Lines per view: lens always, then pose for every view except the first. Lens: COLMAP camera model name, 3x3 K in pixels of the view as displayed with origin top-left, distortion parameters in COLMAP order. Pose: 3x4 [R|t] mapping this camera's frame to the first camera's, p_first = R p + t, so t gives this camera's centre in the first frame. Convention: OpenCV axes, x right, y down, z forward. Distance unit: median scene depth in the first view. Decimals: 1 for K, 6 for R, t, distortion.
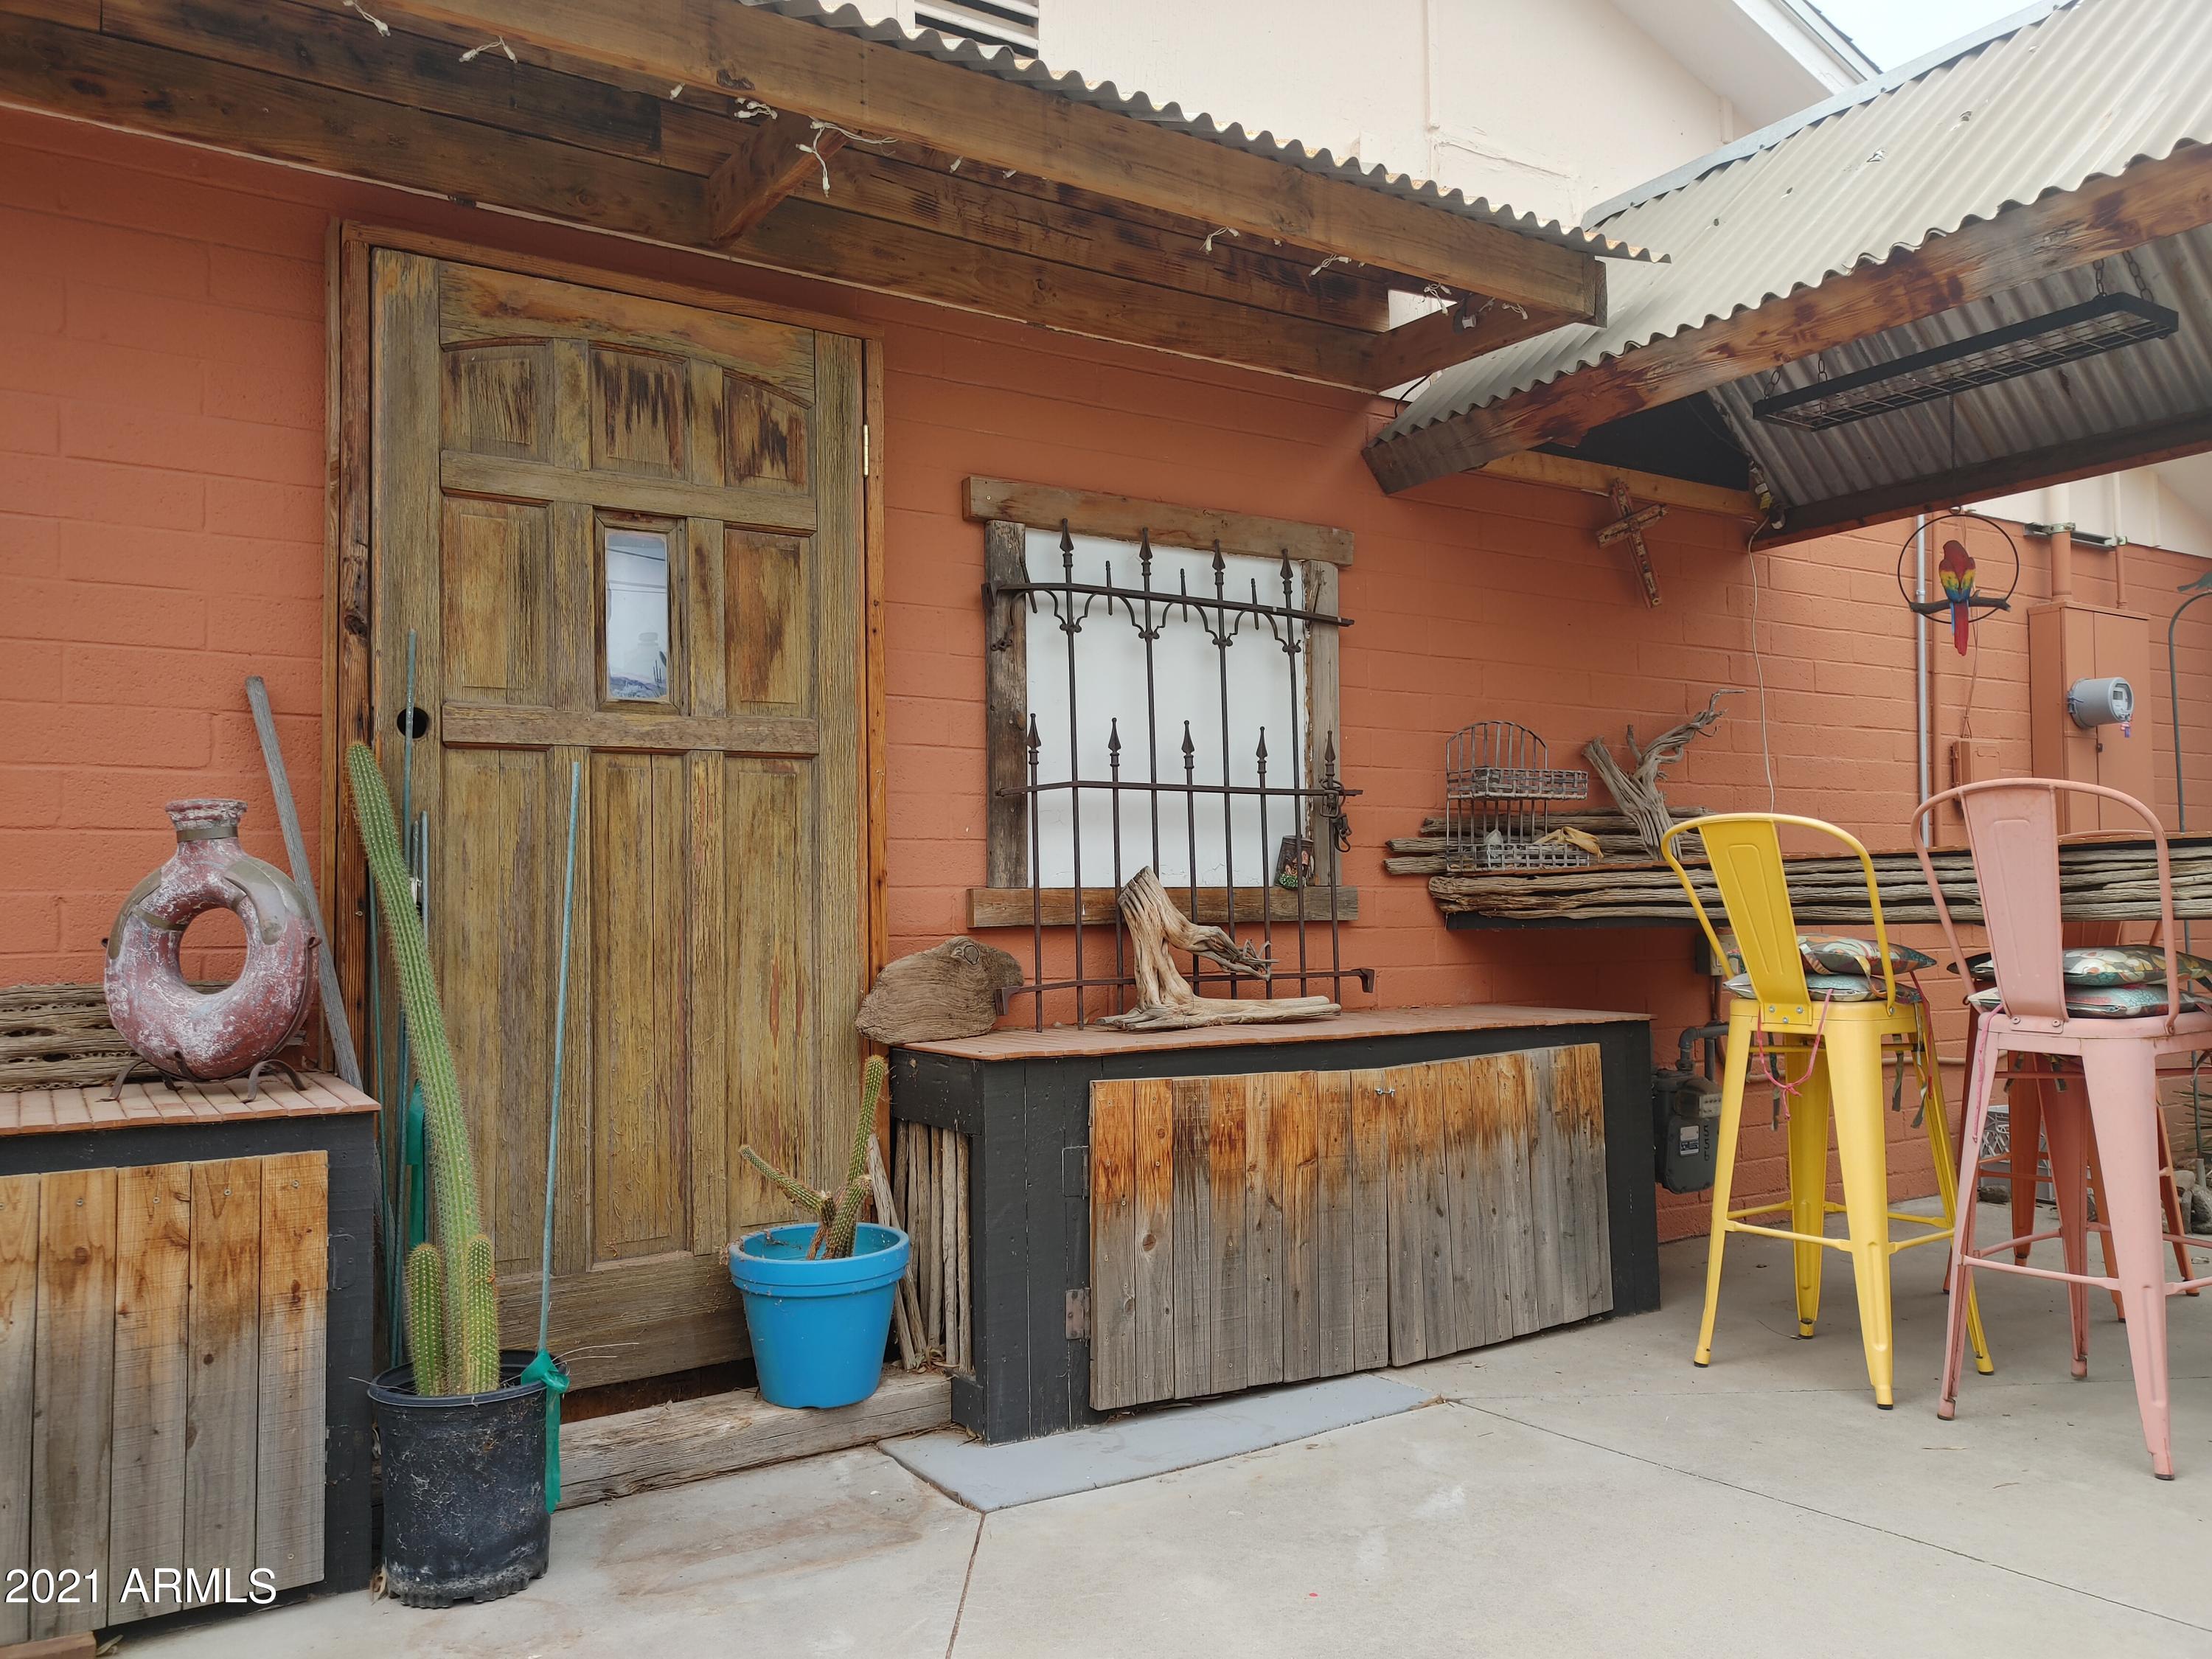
lens RADIAL K [[1694.6, 0, 1108.2], [0, 1694.6, 827.7], [0, 0, 1]] dist [0.043604, -0.028276]
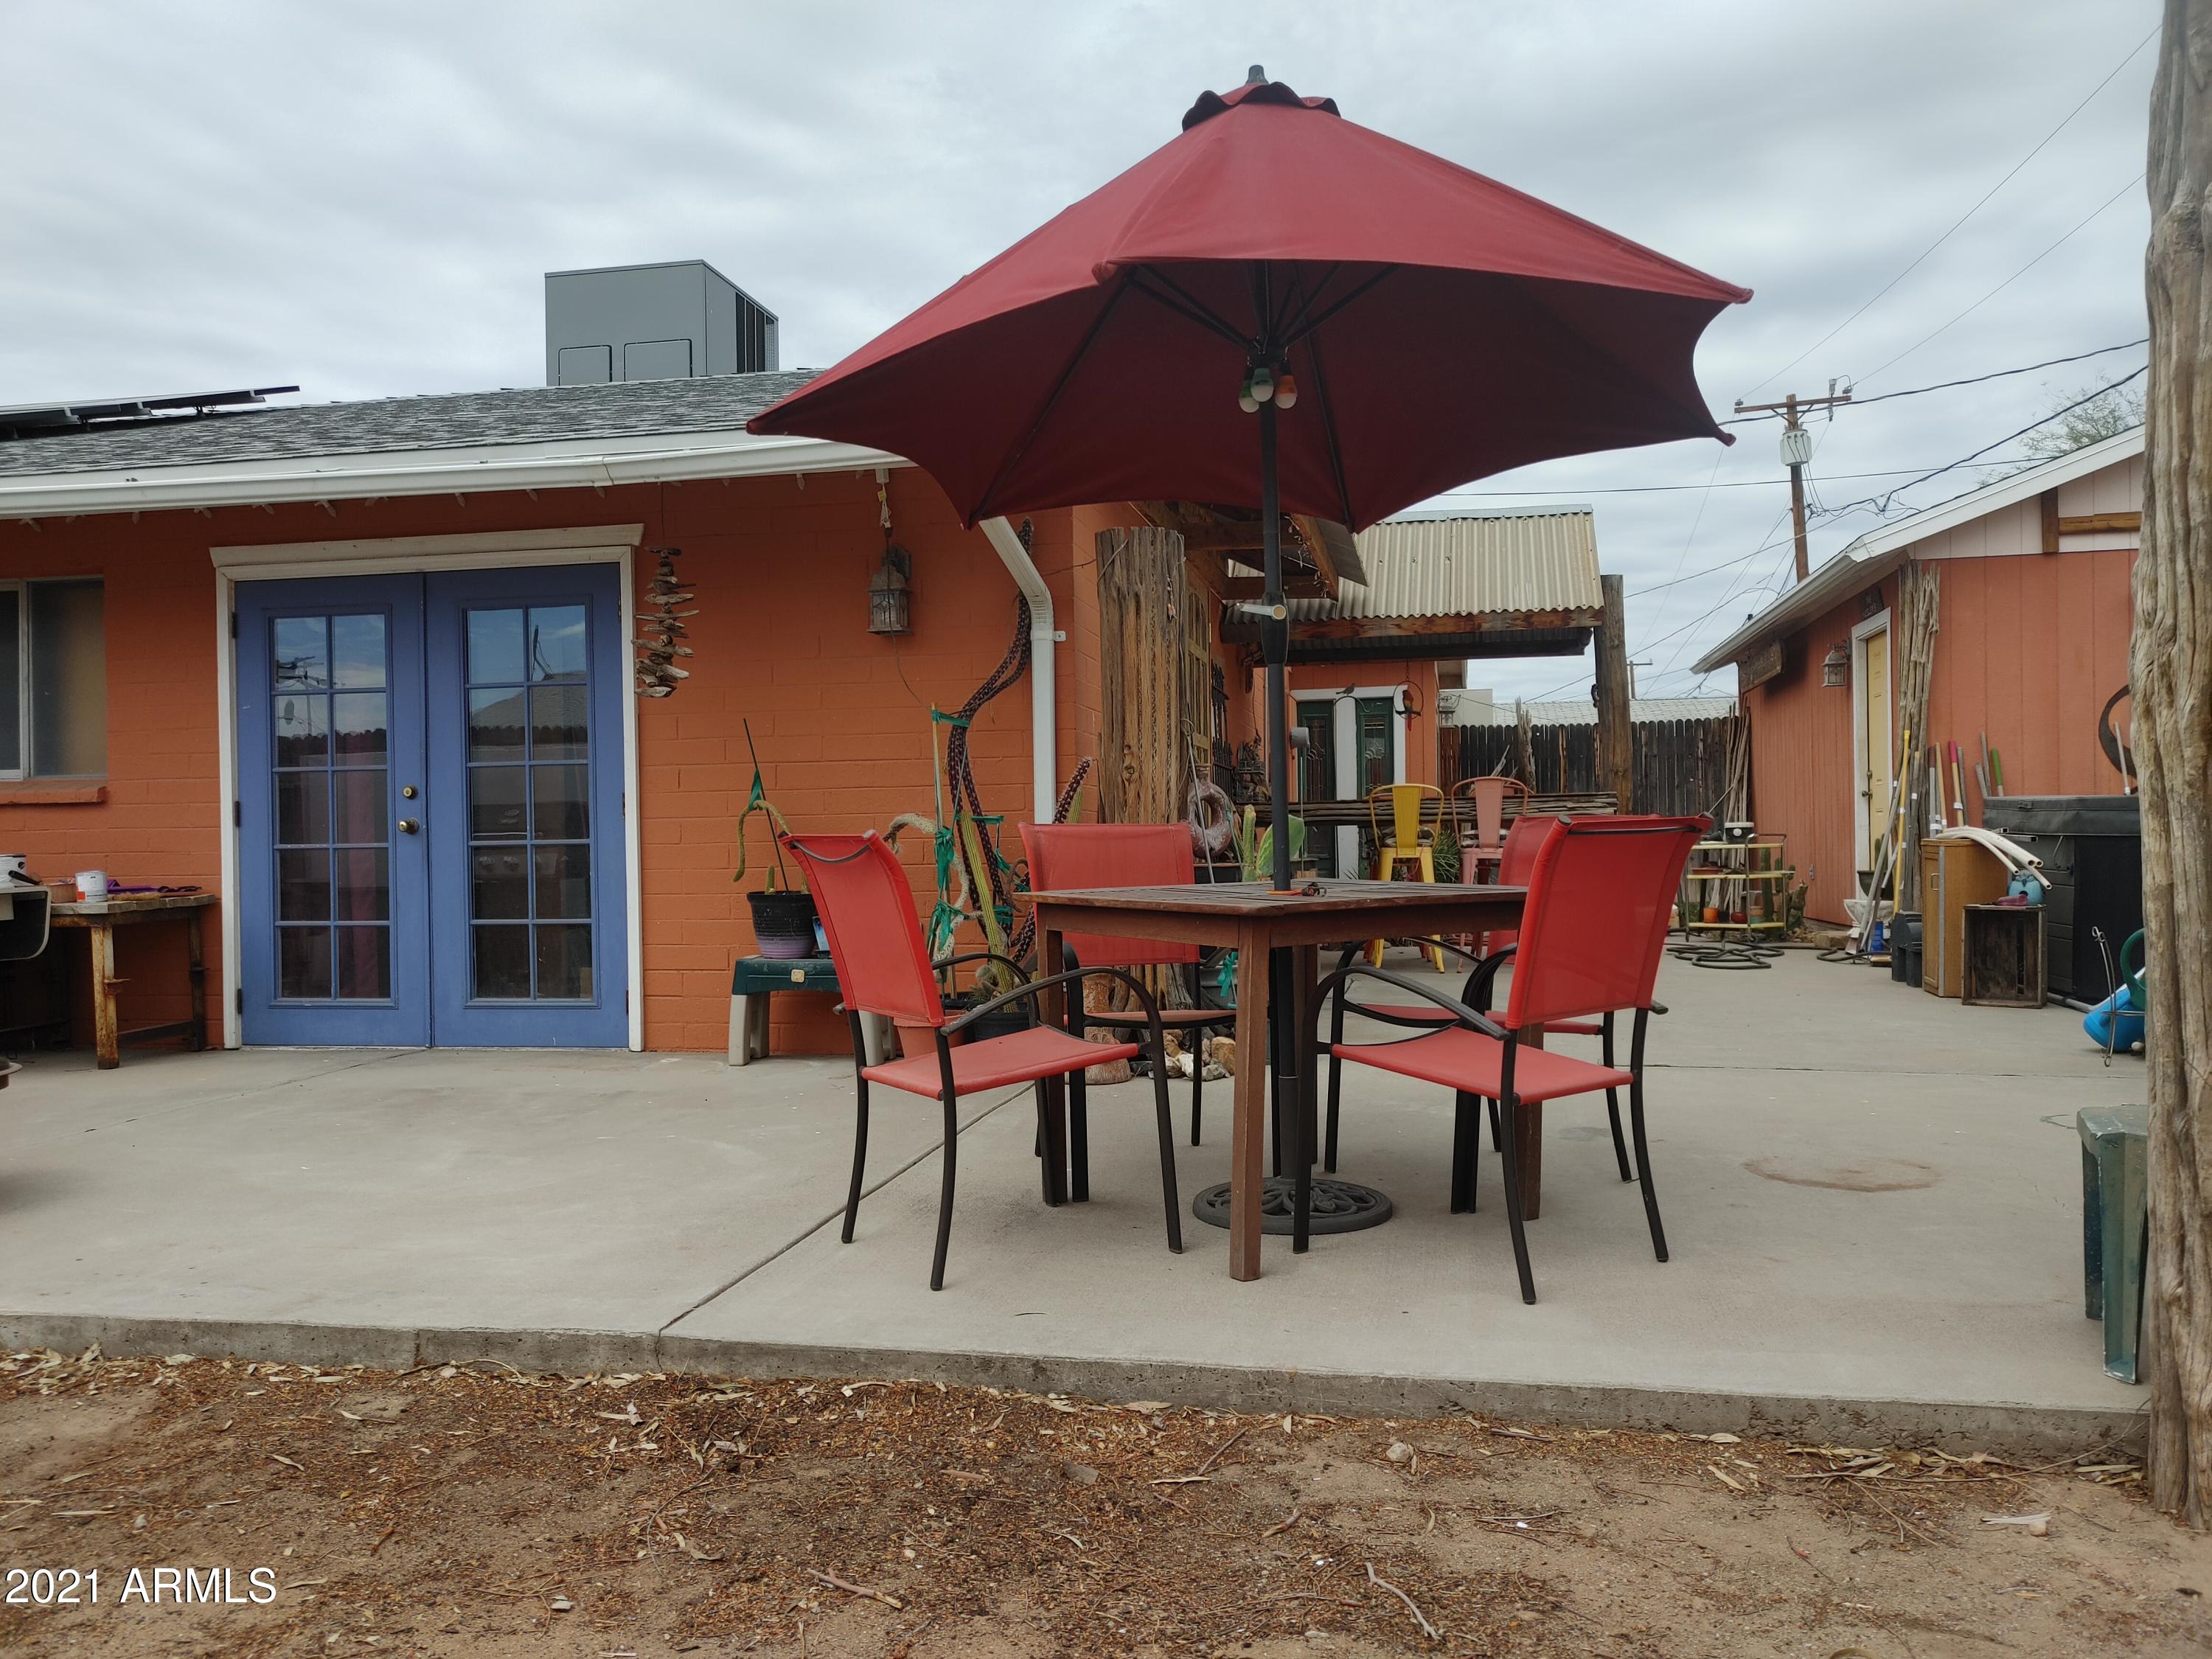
lens RADIAL K [[1694.6, 0, 1115.4], [0, 1694.6, 843.1], [0, 0, 1]] dist [0.043604, -0.028276]
pose [[0.696952, -0.000567, 0.717117, -2.294630], [-0.025611, 0.999342, 0.025681, 0.033134], [-0.716660, -0.036265, 0.696479, -0.769858]]
